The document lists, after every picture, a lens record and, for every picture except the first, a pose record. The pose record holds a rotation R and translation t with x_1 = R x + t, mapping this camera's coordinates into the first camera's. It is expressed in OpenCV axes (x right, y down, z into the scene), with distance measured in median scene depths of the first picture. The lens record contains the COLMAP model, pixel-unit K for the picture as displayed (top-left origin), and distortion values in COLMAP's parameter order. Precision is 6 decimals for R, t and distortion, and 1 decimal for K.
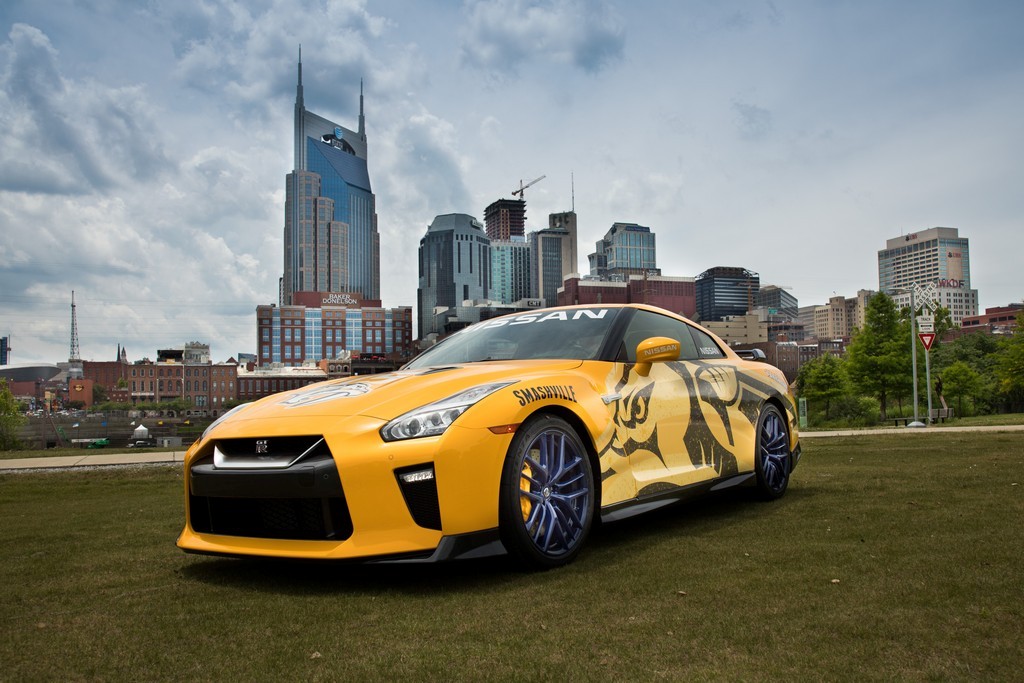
lens RADIAL K [[890.1, 0, 513.4], [0, 890.1, 339.8], [0, 0, 1]] dist [-0.025478, 0.001512]
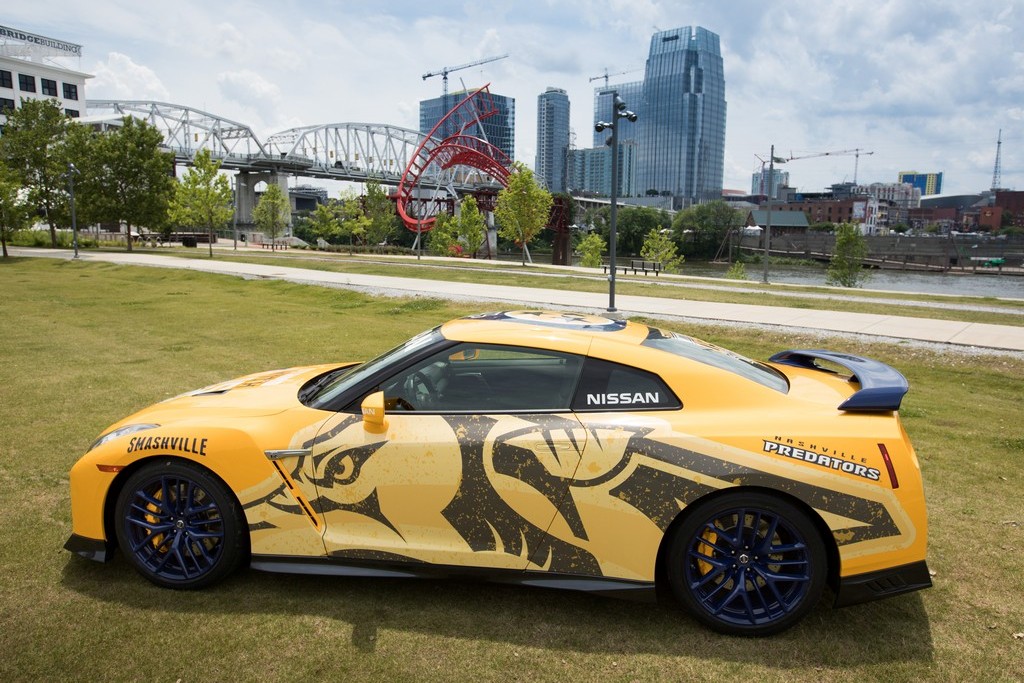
lens RADIAL K [[659.9, 0, 512.6], [0, 659.9, 302.4], [0, 0, 1]] dist [-0.039778, 0.009528]
pose [[0.458071, 0.118616, -0.880966, 0.673450], [0.051701, 0.985824, 0.159618, -0.160692], [0.887411, -0.118663, 0.445445, 0.738746]]
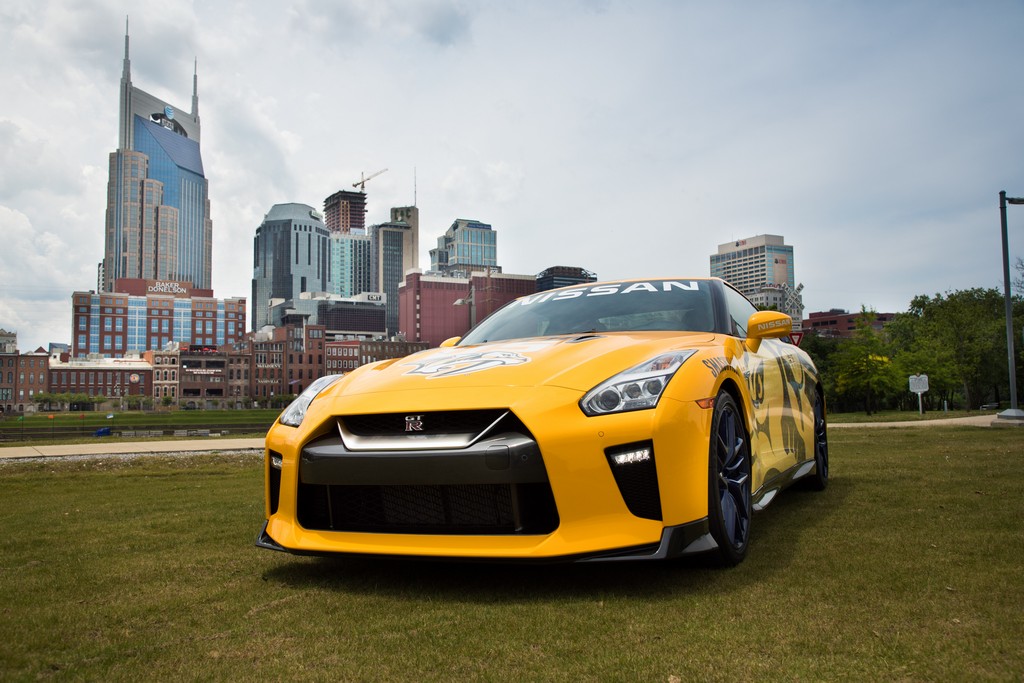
lens RADIAL K [[958.5, 0, 520.7], [0, 958.5, 326.0], [0, 0, 1]] dist [0.010292, 0.000000]
pose [[0.987399, 0.020114, 0.156969, 0.017605], [-0.019023, 0.999783, -0.008453, -0.003690], [-0.157105, 0.005360, 0.987567, -0.071408]]
